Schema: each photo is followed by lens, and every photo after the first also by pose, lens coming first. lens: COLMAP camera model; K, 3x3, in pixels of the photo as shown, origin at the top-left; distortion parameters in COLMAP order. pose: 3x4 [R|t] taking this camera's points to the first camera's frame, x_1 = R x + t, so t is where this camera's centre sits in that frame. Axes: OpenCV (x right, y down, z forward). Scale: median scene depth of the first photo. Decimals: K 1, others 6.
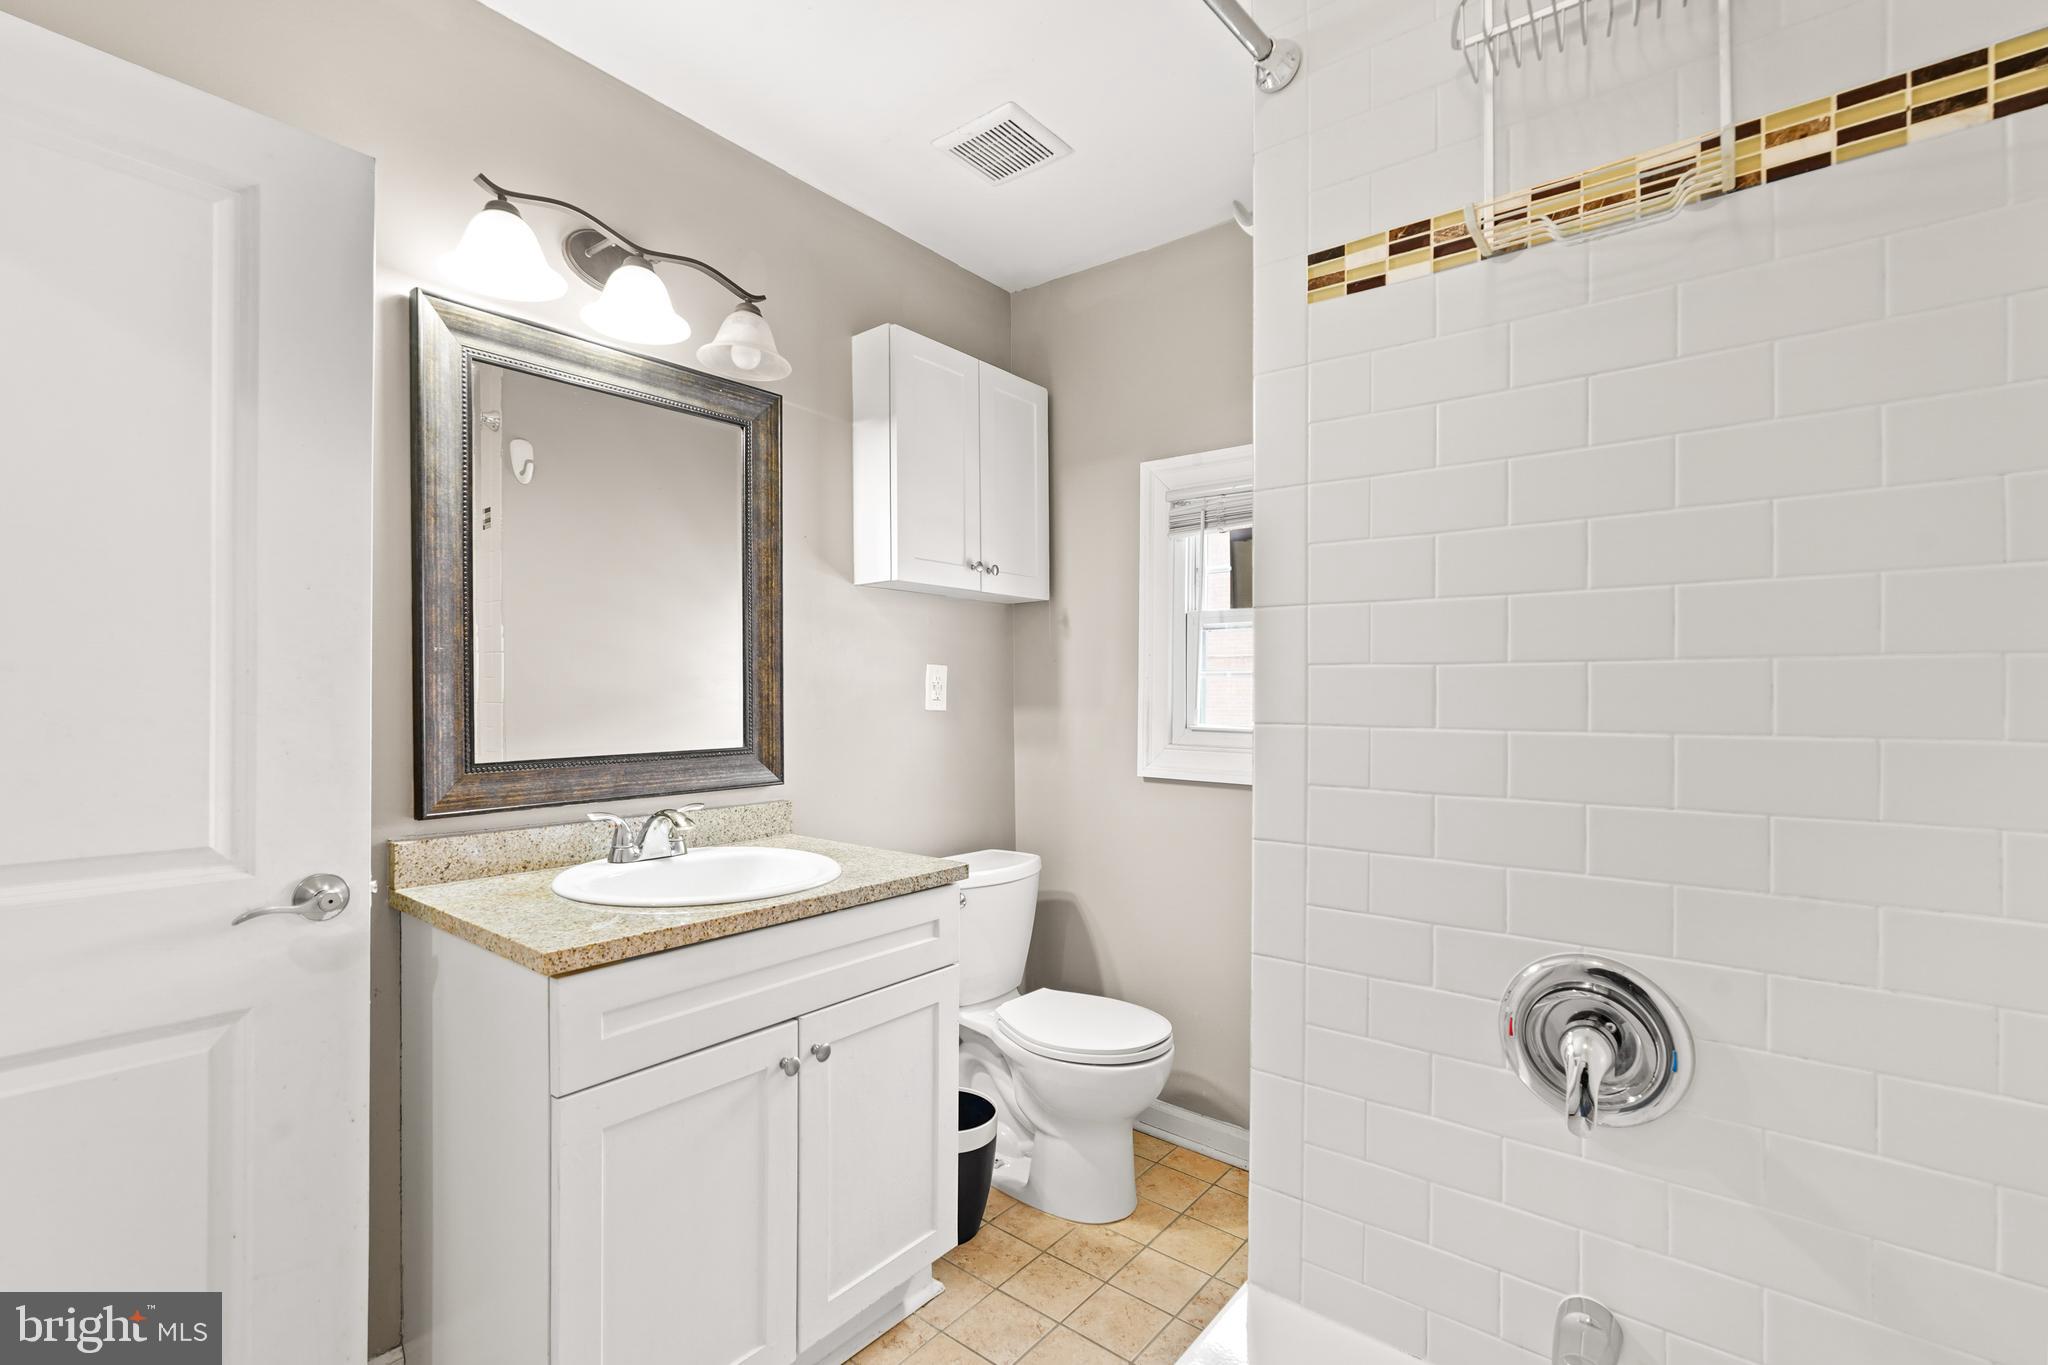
lens RADIAL K [[928.7, 0, 1024.0], [0, 928.7, 682.5], [0, 0, 1]] dist [0.000164, 0.010181]
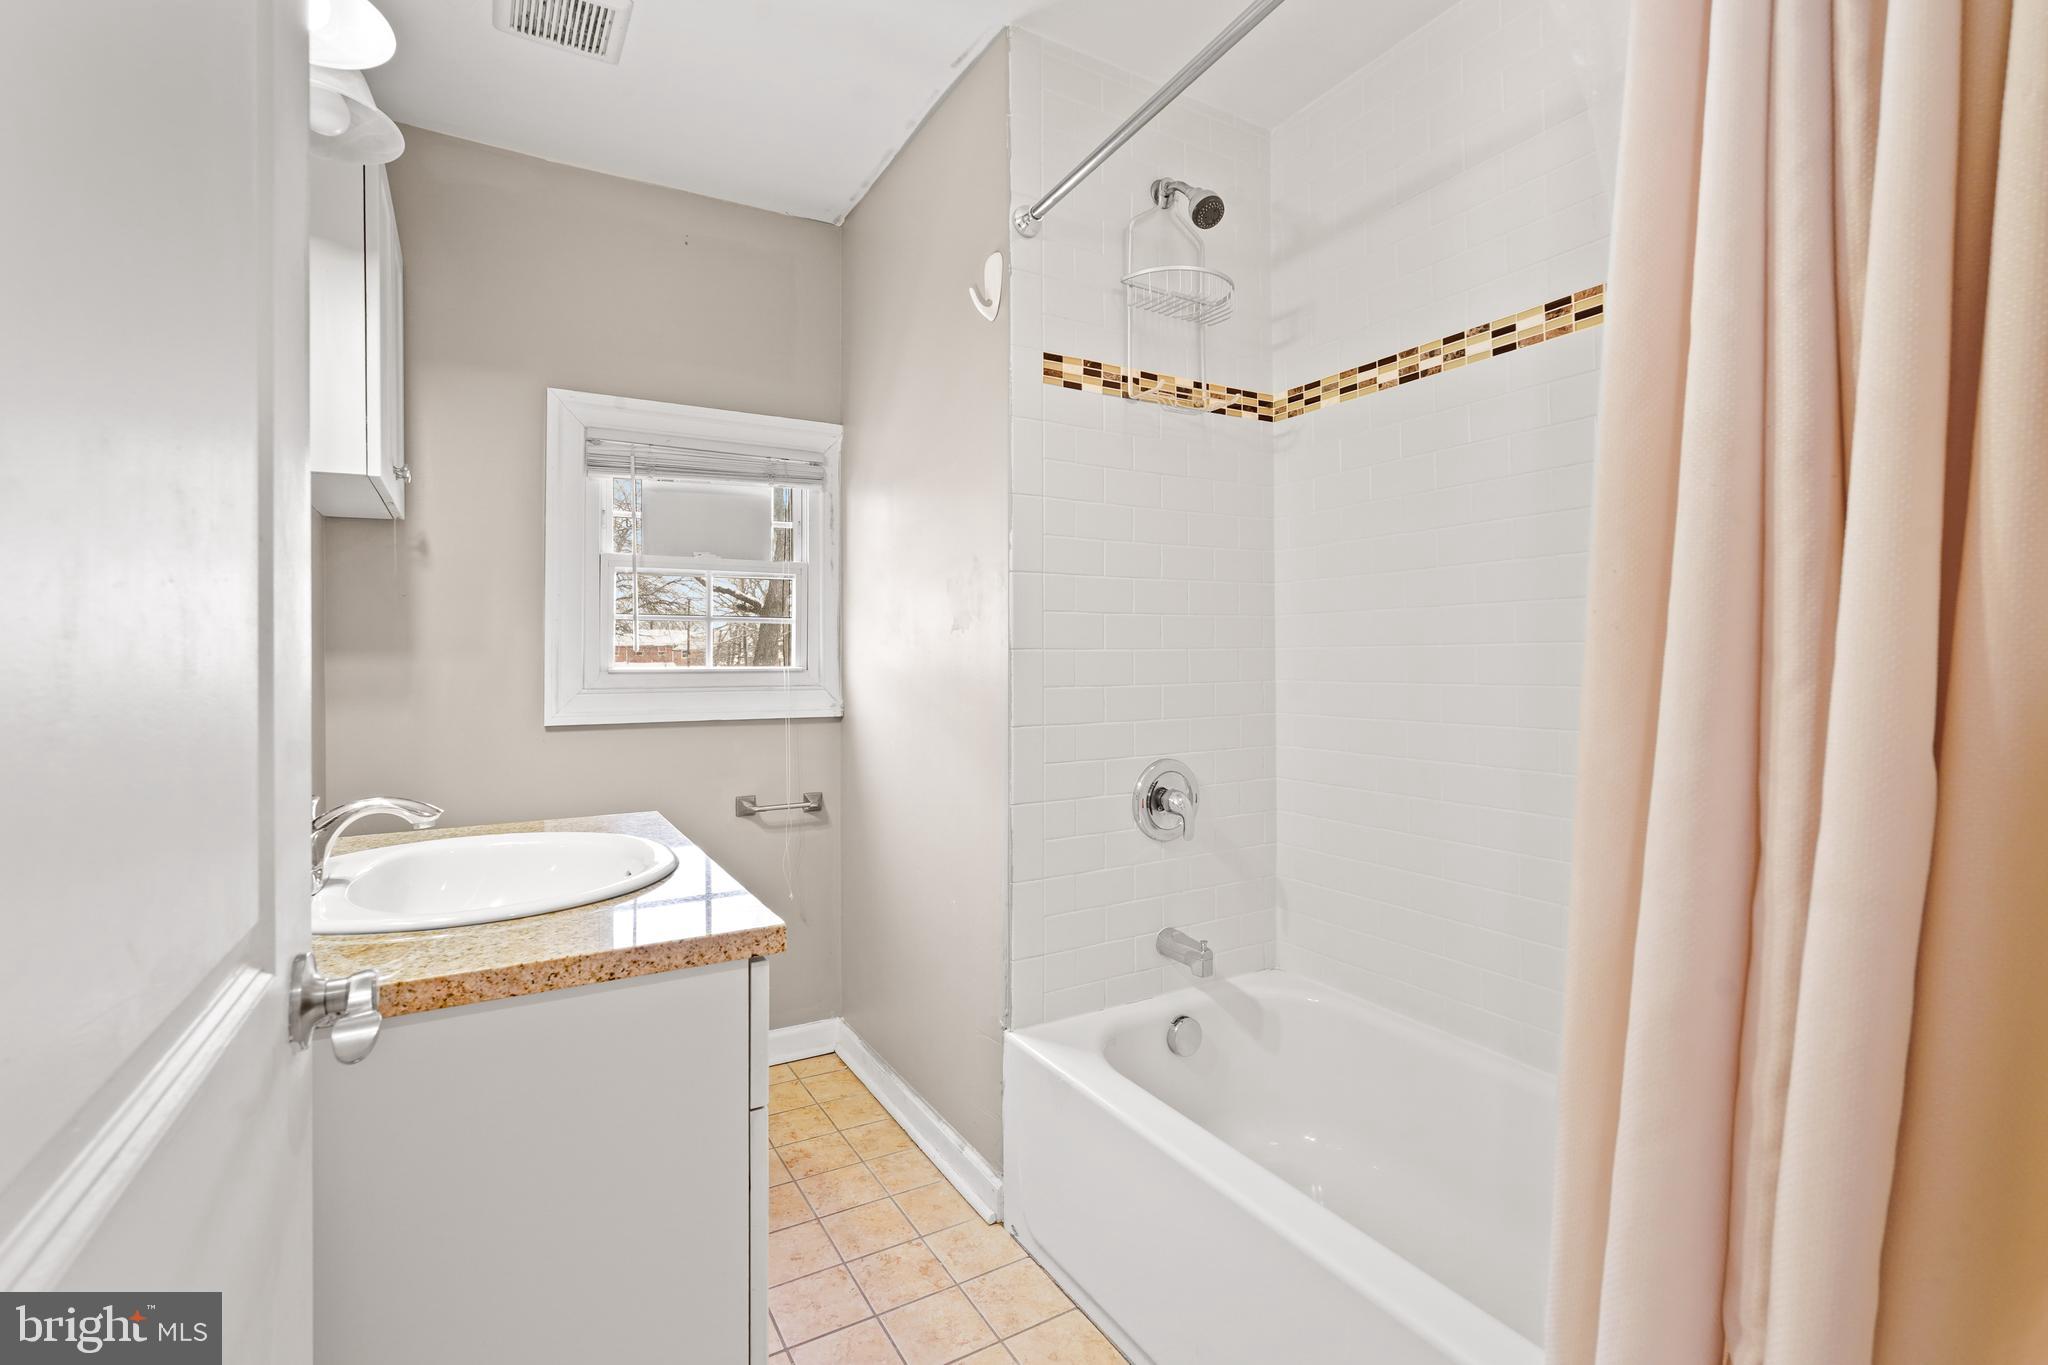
lens RADIAL K [[916.0, 0, 1022.5], [0, 916.0, 646.5], [0, 0, 1]] dist [-0.000424, 0.000007]
pose [[0.362930, -0.000838, 0.931816, -1.157543], [-0.006521, 0.999973, 0.003439, 0.033548], [-0.931793, -0.007325, 0.362915, 0.469386]]
